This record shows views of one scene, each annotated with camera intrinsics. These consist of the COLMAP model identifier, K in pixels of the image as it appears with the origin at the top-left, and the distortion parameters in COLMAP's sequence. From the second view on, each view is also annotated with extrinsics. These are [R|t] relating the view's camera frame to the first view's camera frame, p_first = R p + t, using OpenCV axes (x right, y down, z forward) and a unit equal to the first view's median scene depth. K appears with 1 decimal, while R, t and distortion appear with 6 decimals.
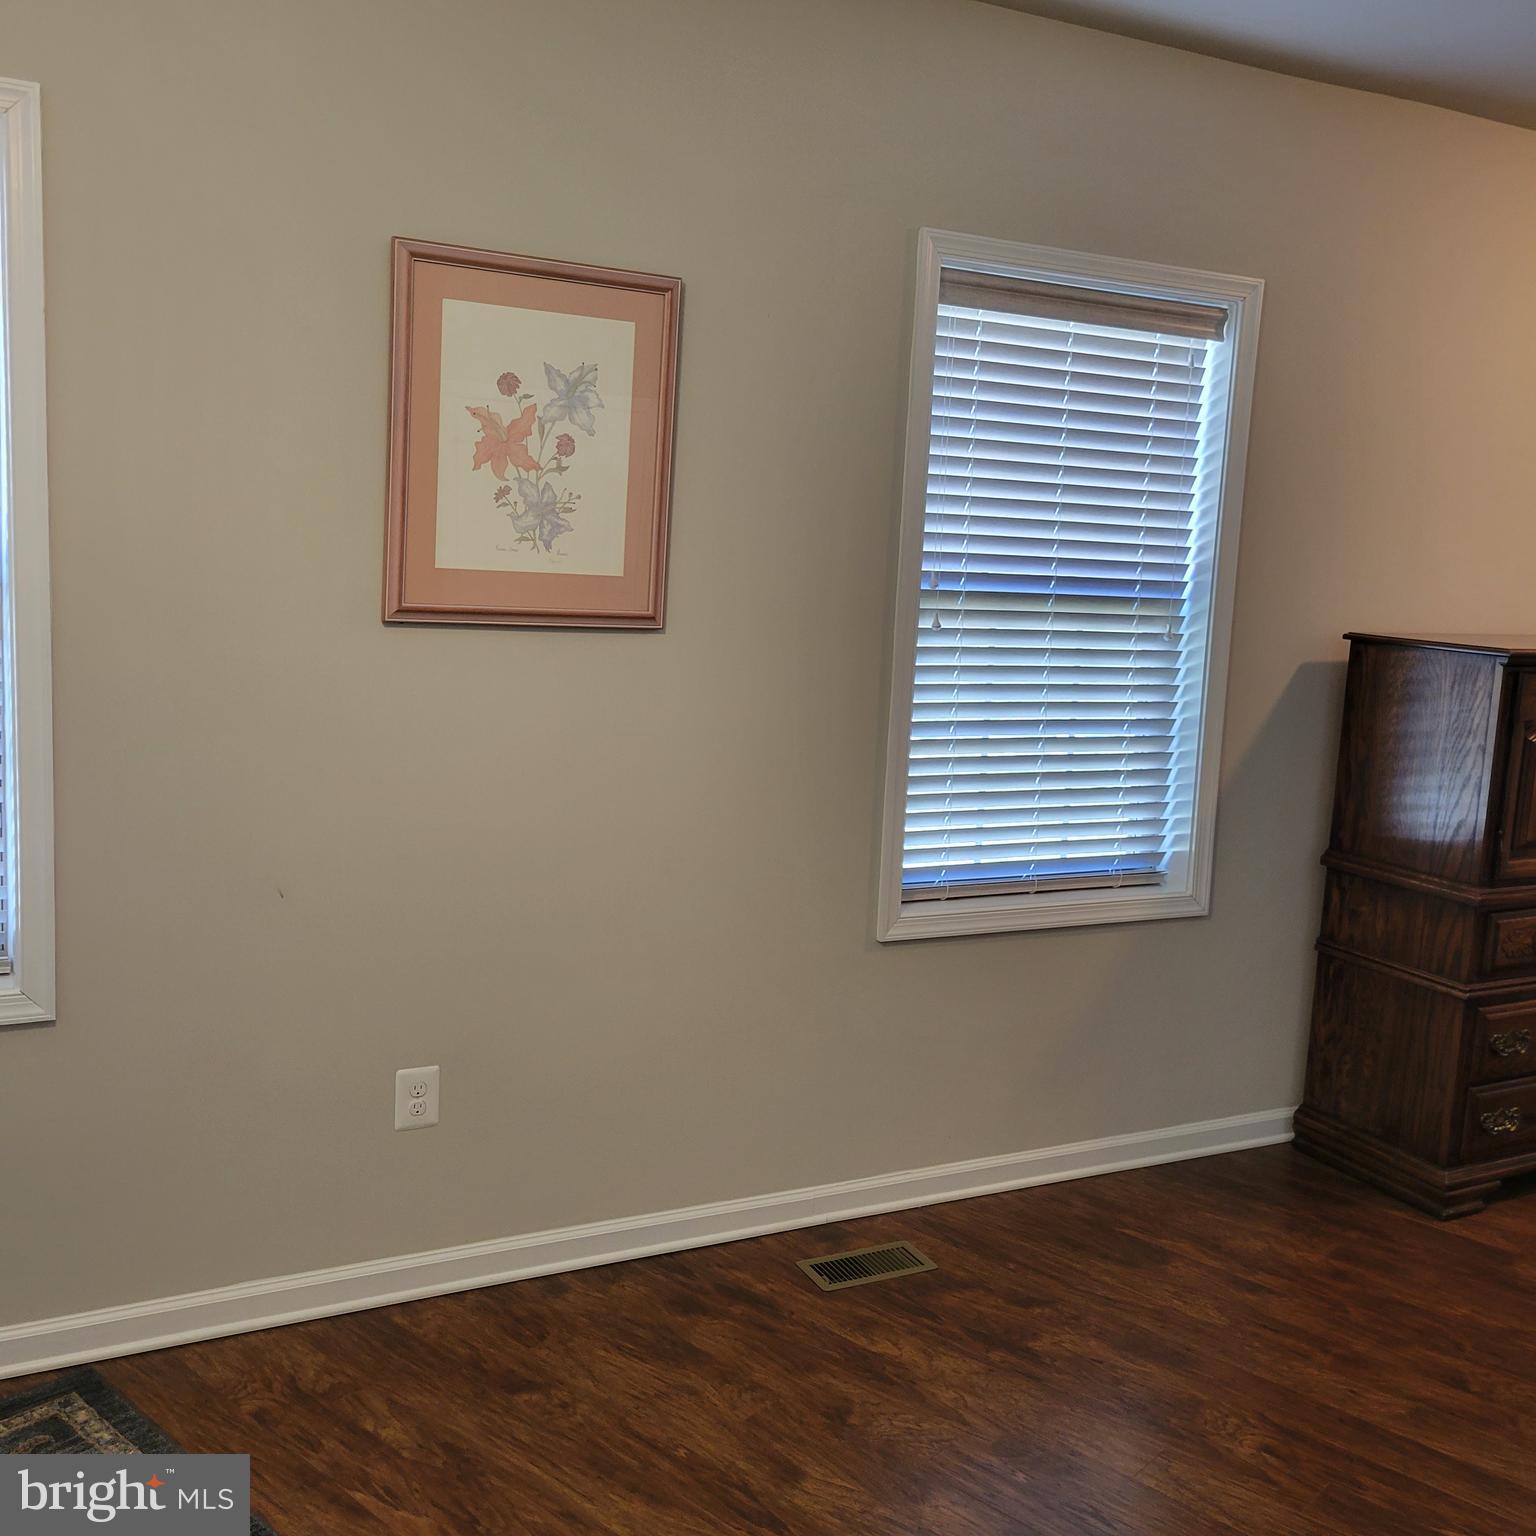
lens RADIAL K [[1527.9, 0, 770.8], [0, 1527.9, 731.3], [0, 0, 1]] dist [0.030670, 0.000000]
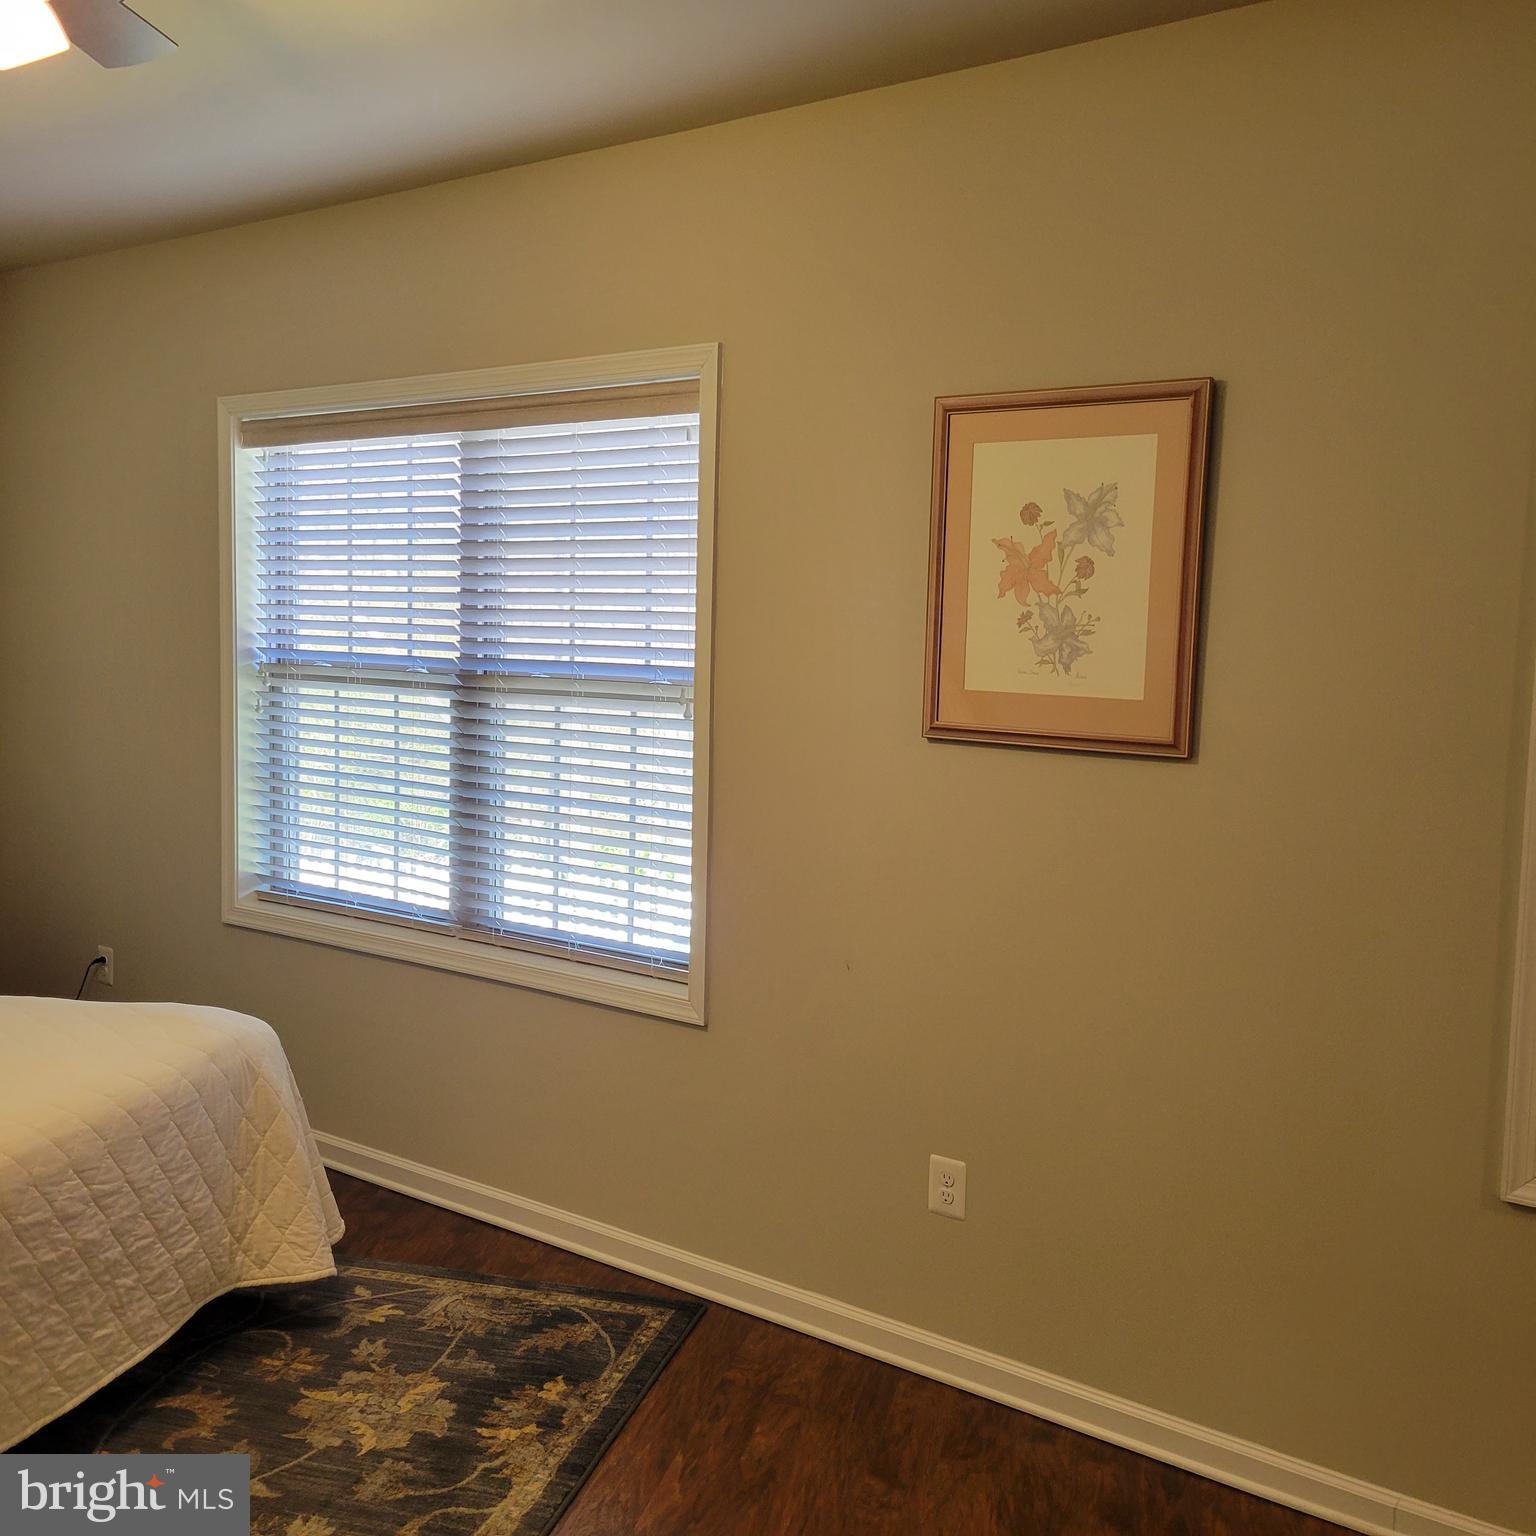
lens RADIAL K [[1527.9, 0, 763.9], [0, 1527.9, 762.2], [0, 0, 1]] dist [0.030670, 0.000000]
pose [[0.458091, 0.039078, -0.888046, 0.724896], [-0.119164, 0.992715, -0.017786, -0.021314], [0.880882, 0.113970, 0.459411, 0.414196]]
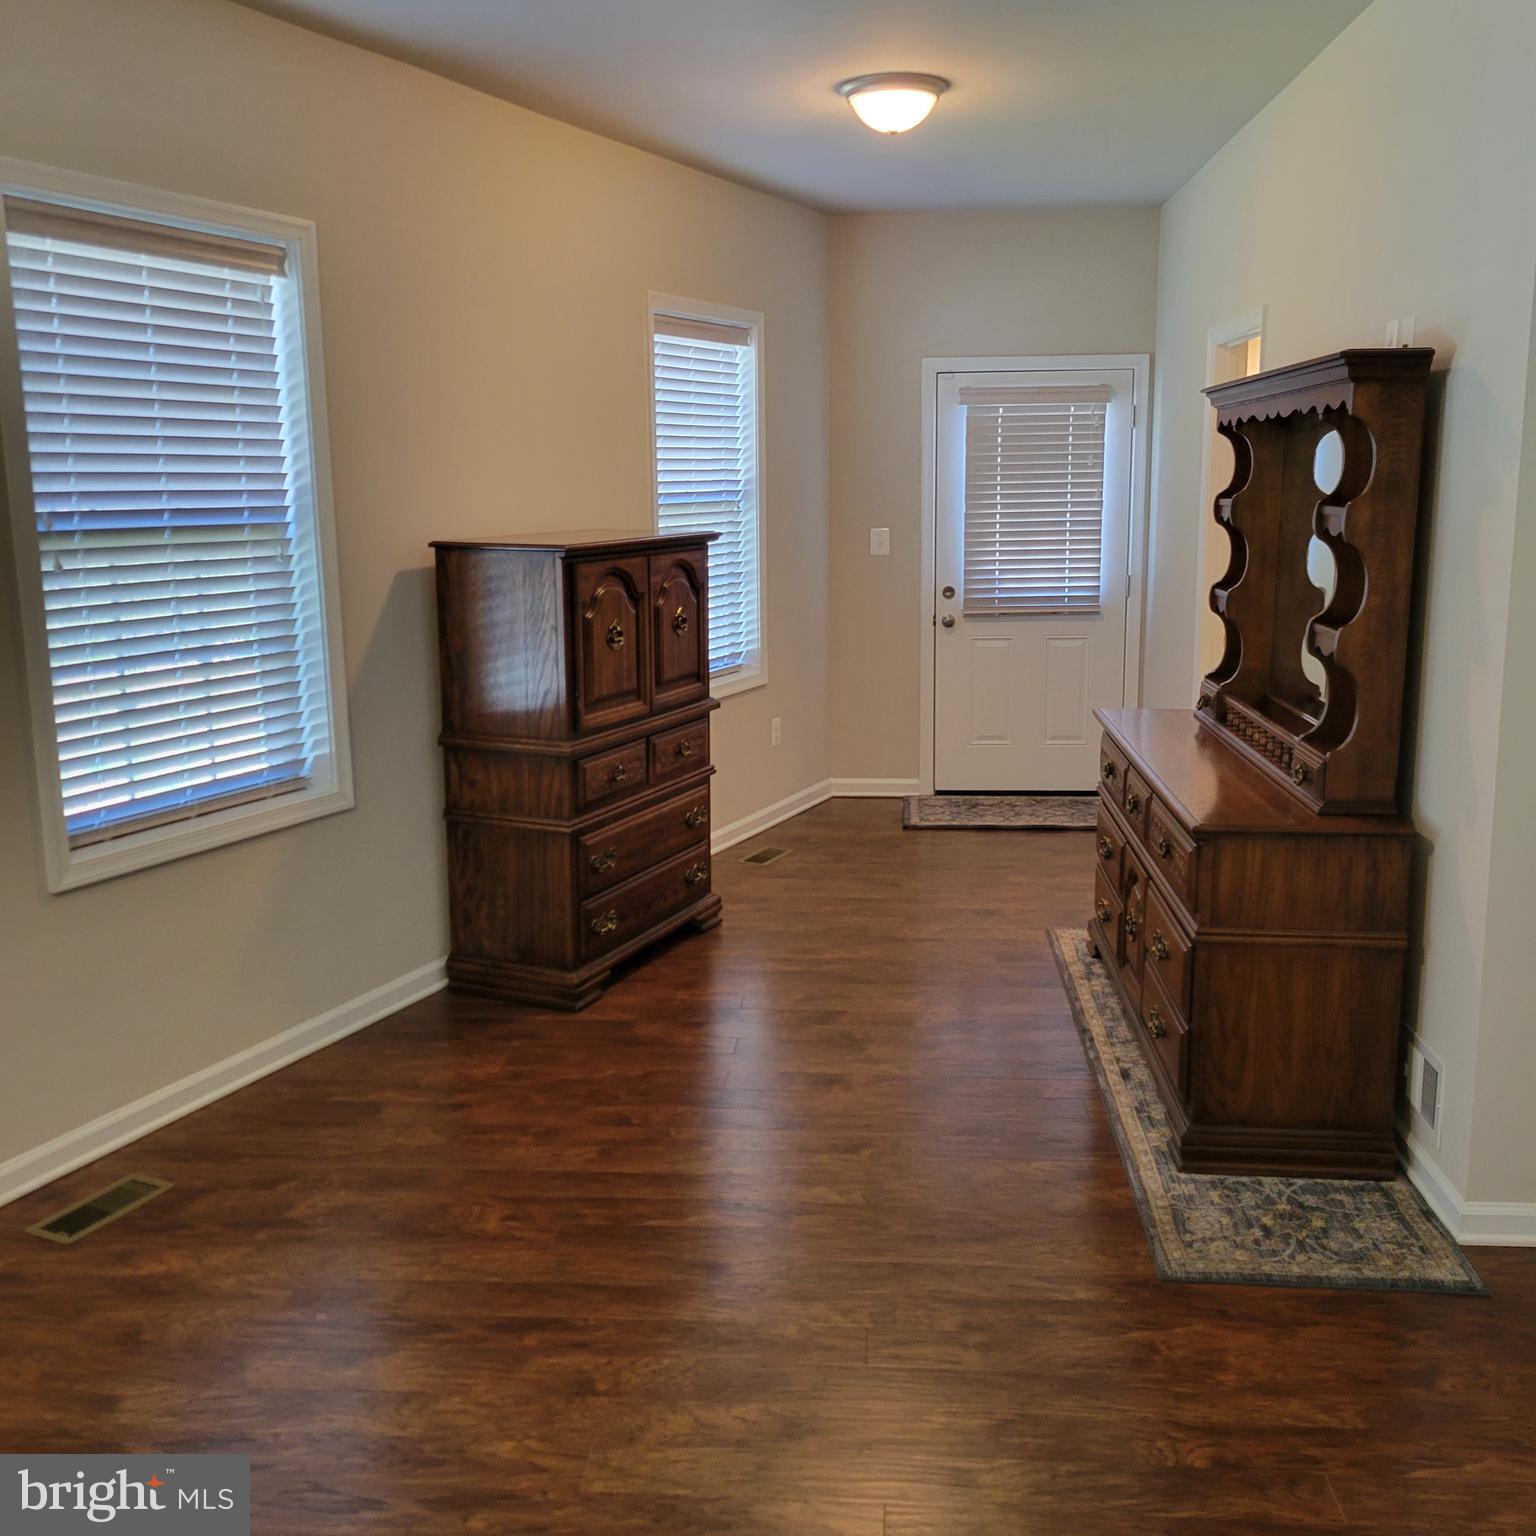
lens RADIAL K [[1527.9, 0, 758.5], [0, 1527.9, 758.1], [0, 0, 1]] dist [0.030670, 0.000000]
pose [[0.786934, -0.167188, 0.593956, -0.138925], [0.125962, 0.985849, 0.110613, -0.000405], [-0.604044, -0.012229, 0.796857, -0.059355]]
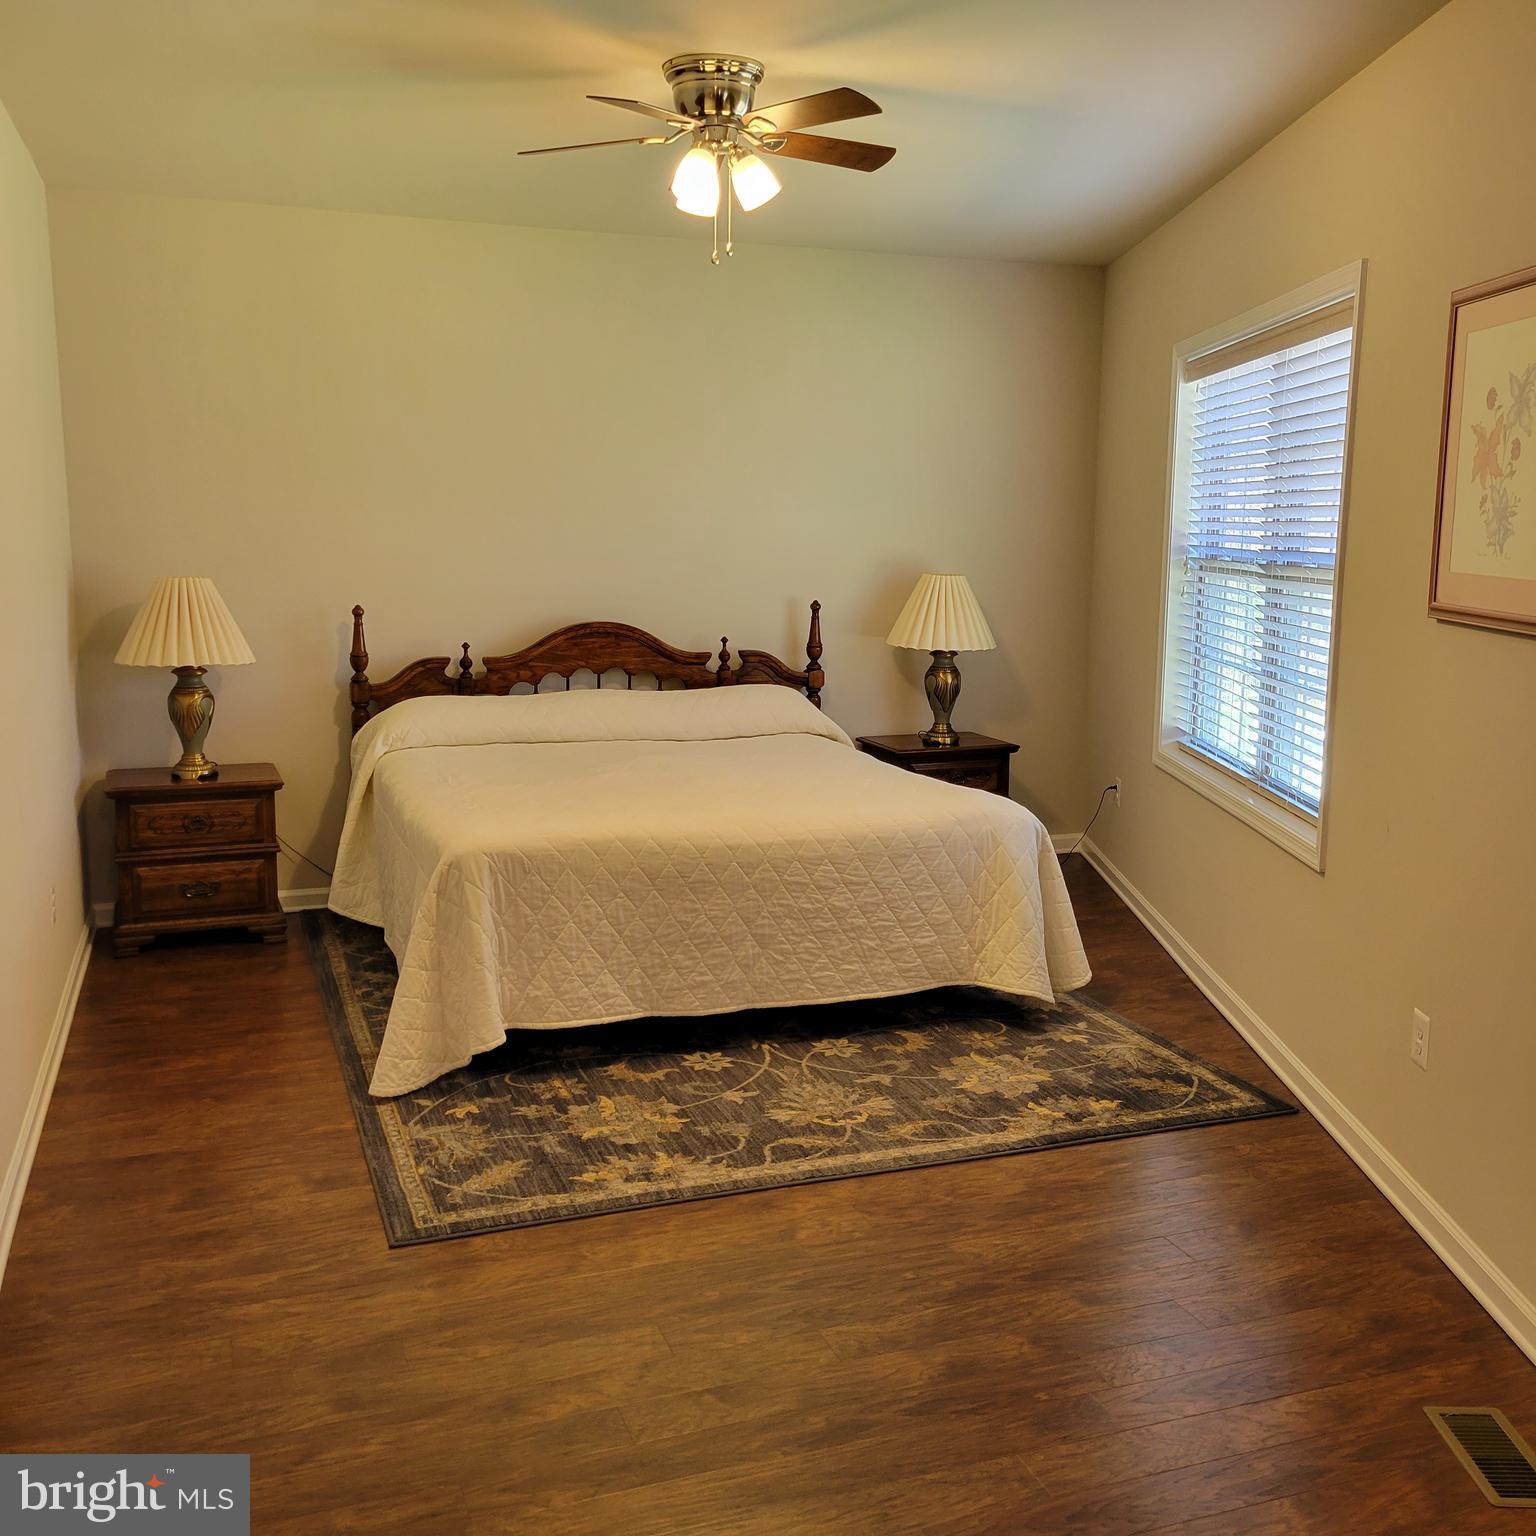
lens RADIAL K [[1527.9, 0, 761.8], [0, 1527.9, 772.9], [0, 0, 1]] dist [0.030670, 0.000000]
pose [[-0.463089, 0.091904, -0.881534, 1.115518], [-0.147635, 0.972715, 0.178966, -0.097002], [0.873930, 0.213023, -0.436885, 1.164354]]
